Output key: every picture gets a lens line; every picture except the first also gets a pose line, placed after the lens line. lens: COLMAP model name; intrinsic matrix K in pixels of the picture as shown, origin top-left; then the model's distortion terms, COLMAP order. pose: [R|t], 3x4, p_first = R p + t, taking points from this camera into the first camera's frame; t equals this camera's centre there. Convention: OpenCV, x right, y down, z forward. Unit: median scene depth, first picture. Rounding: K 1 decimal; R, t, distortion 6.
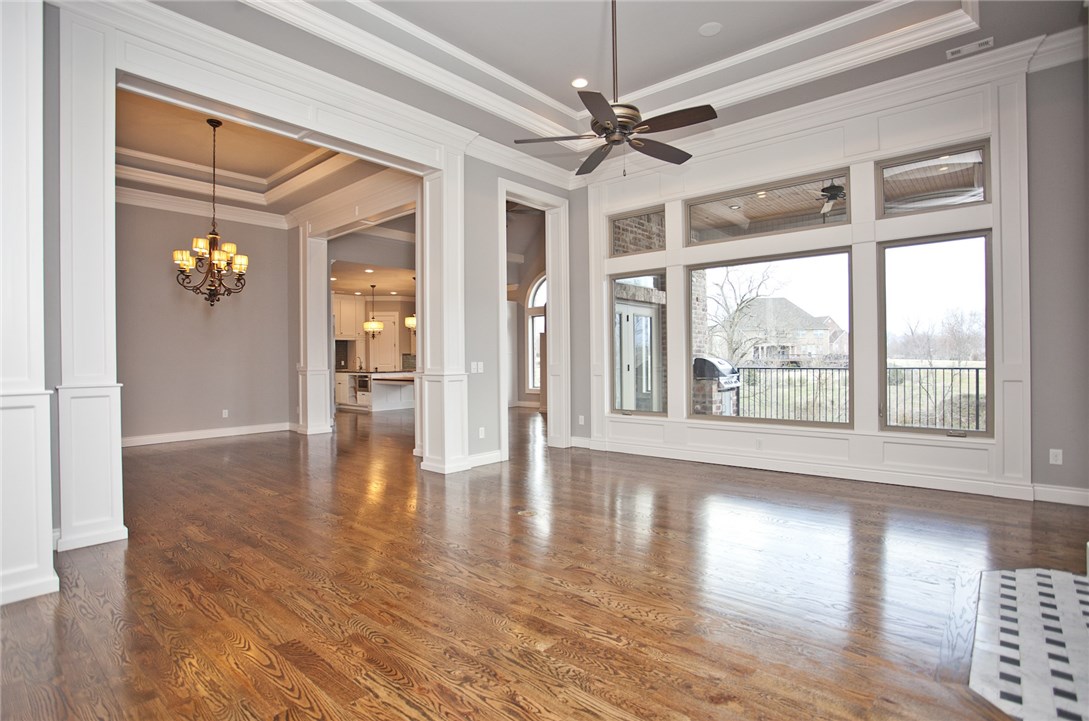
lens RADIAL K [[546.3, 0, 544.5], [0, 546.3, 360.5], [0, 0, 1]] dist [-0.076038, 0.044707]
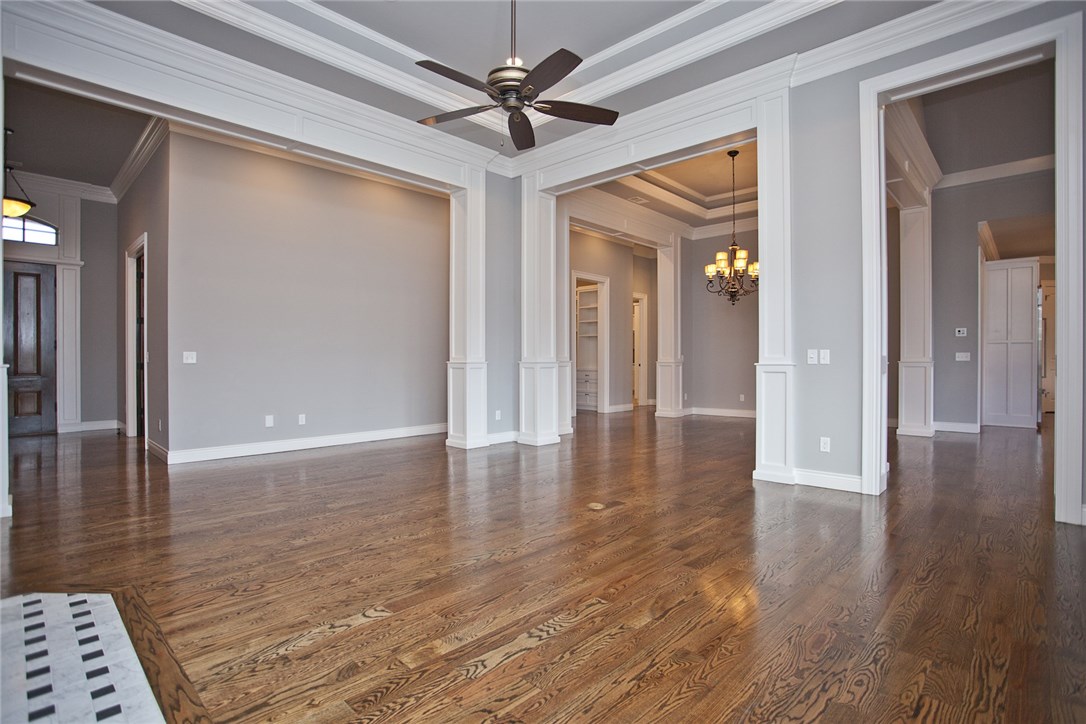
lens RADIAL K [[539.5, 0, 551.1], [0, 539.5, 361.5], [0, 0, 1]] dist [-0.079467, 0.039672]
pose [[-0.045109, 0.013793, -0.998887, 0.825531], [-0.004532, 0.999892, 0.014011, 0.014254], [0.998972, 0.005159, -0.045041, 0.875610]]
